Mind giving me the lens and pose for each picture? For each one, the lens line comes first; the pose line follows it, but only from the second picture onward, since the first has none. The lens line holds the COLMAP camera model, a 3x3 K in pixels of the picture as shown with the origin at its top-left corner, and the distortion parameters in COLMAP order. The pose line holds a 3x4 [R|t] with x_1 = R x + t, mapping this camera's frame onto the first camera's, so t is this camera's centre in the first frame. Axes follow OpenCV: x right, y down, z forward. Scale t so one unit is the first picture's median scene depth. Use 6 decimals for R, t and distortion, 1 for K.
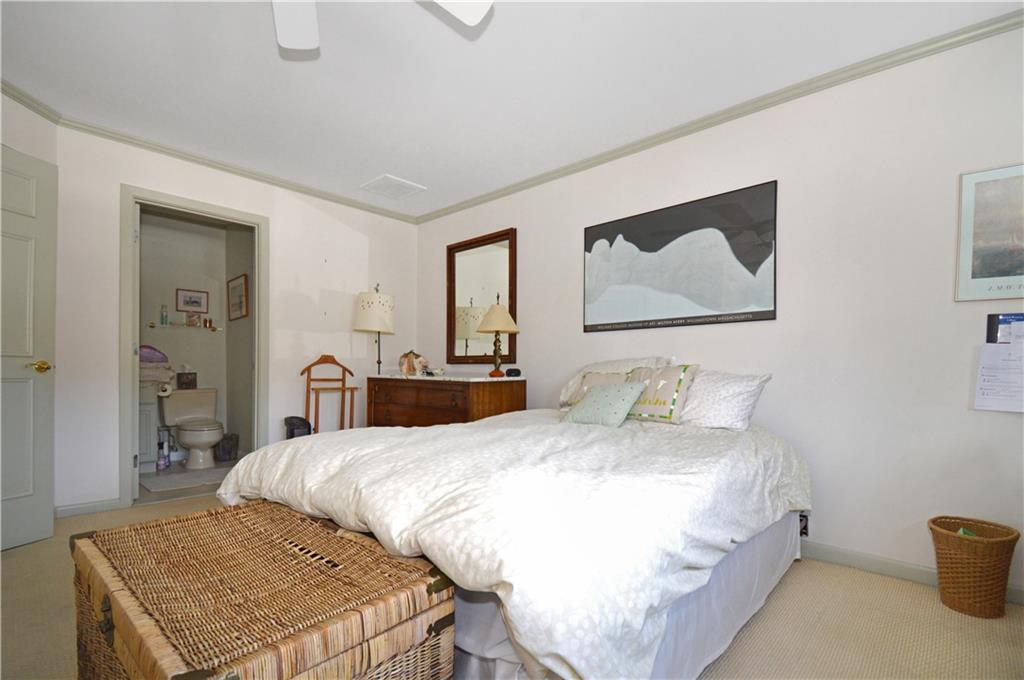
lens RADIAL K [[491.9, 0, 509.9], [0, 491.9, 376.0], [0, 0, 1]] dist [0.029688, -0.023153]
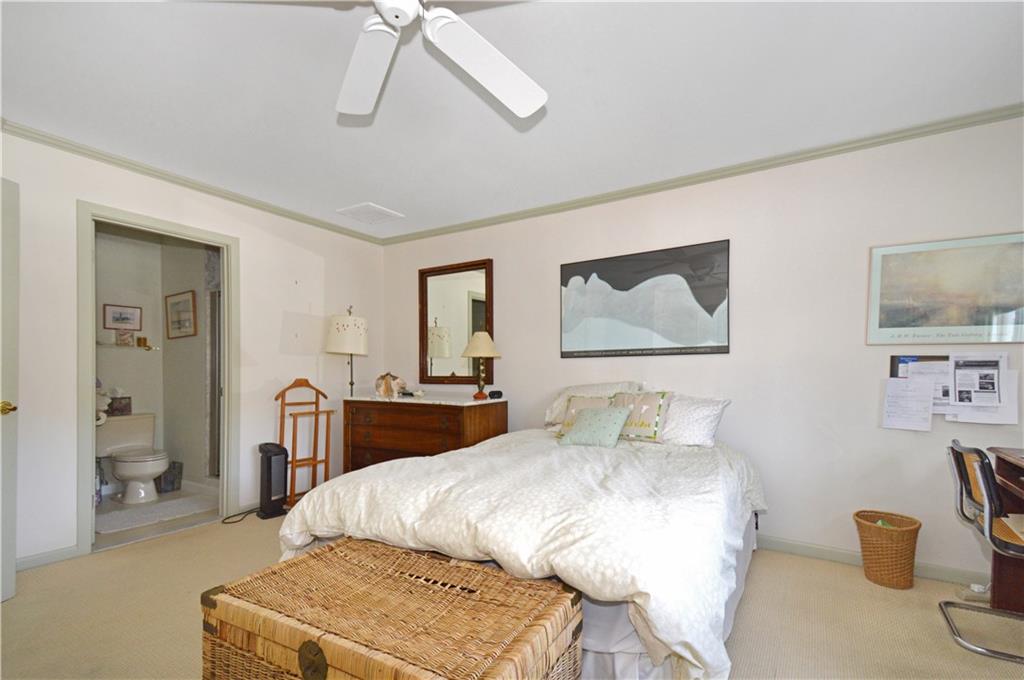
lens RADIAL K [[499.5, 0, 514.8], [0, 499.5, 370.7], [0, 0, 1]] dist [0.055490, -0.000364]
pose [[0.979598, -0.010935, 0.200668, -0.231106], [0.012496, 0.999901, -0.006510, -0.069399], [-0.200576, 0.008885, 0.979638, -0.111145]]
